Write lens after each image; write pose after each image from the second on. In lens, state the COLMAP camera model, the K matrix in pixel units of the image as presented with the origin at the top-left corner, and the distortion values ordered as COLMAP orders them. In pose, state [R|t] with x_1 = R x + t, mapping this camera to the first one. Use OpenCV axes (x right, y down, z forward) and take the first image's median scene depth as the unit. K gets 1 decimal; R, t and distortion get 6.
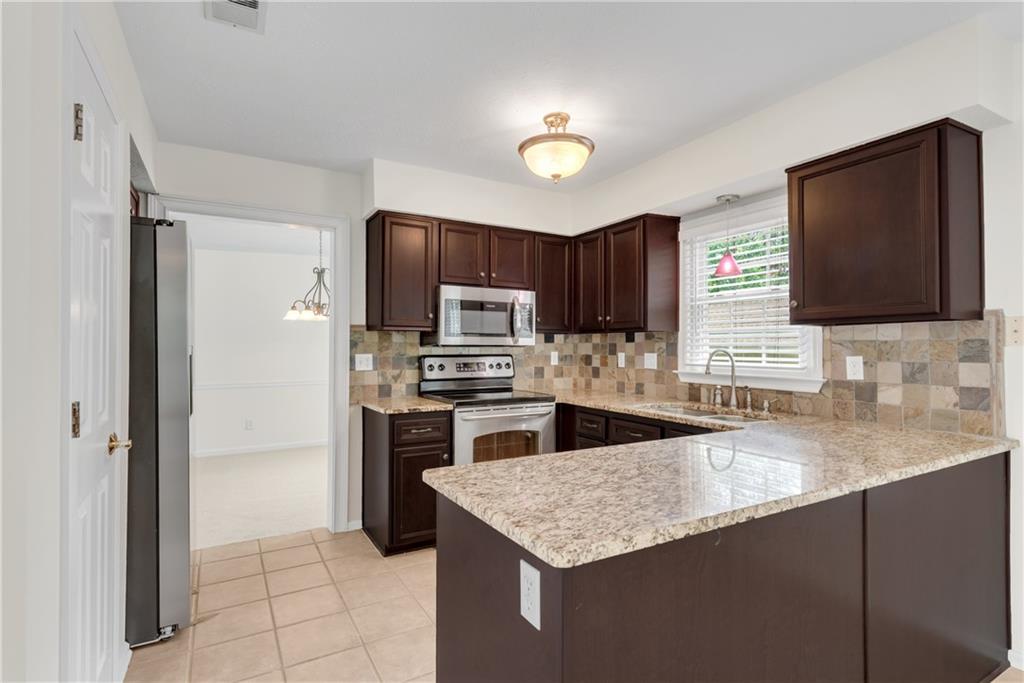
lens RADIAL K [[497.8, 0, 495.7], [0, 497.8, 349.4], [0, 0, 1]] dist [0.011821, -0.000954]
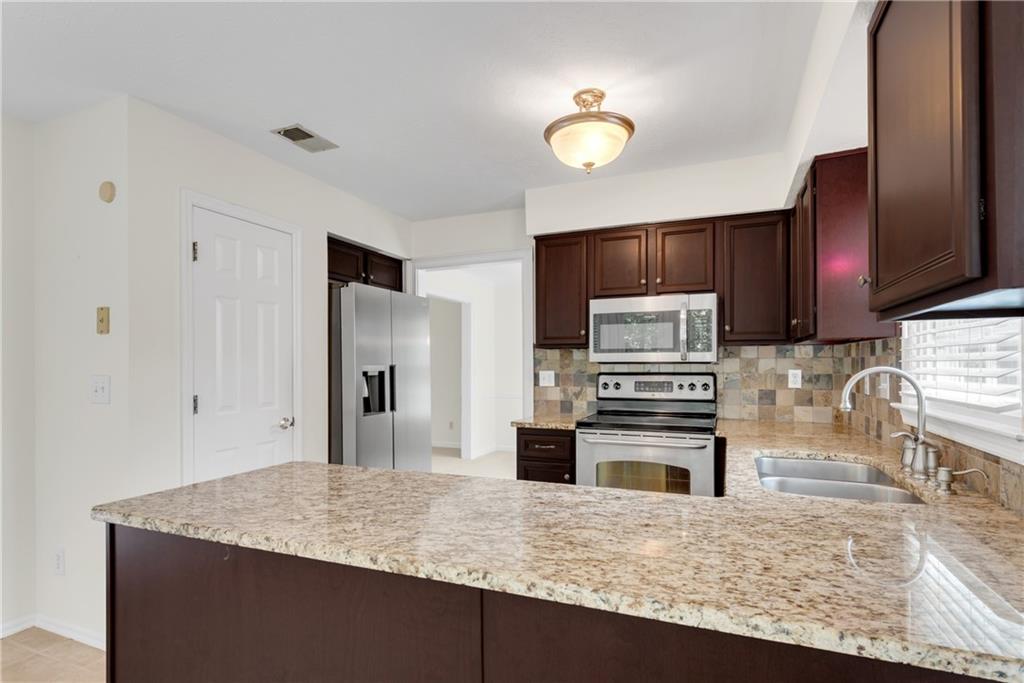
lens RADIAL K [[497.8, 0, 503.1], [0, 497.8, 367.6], [0, 0, 1]] dist [0.011821, -0.000954]
pose [[0.627278, 0.001773, -0.778794, 0.529943], [0.002228, 0.999989, 0.004071, -0.002798], [0.778792, -0.004289, 0.627267, 0.264032]]
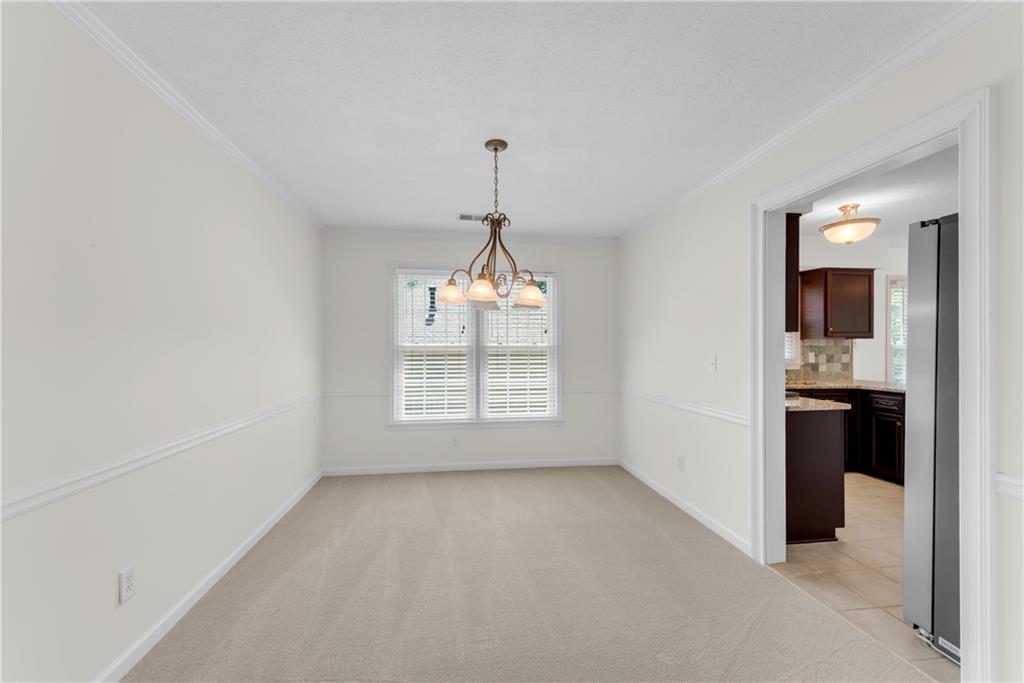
lens RADIAL K [[400.9, 0, 512.1], [0, 400.9, 346.7], [0, 0, 1]] dist [0.000976, -0.001500]
pose [[0.398405, -0.000097, 0.917210, -1.116104], [0.006758, 0.999973, -0.002830, -0.012336], [-0.917185, 0.007326, 0.398395, 1.097760]]
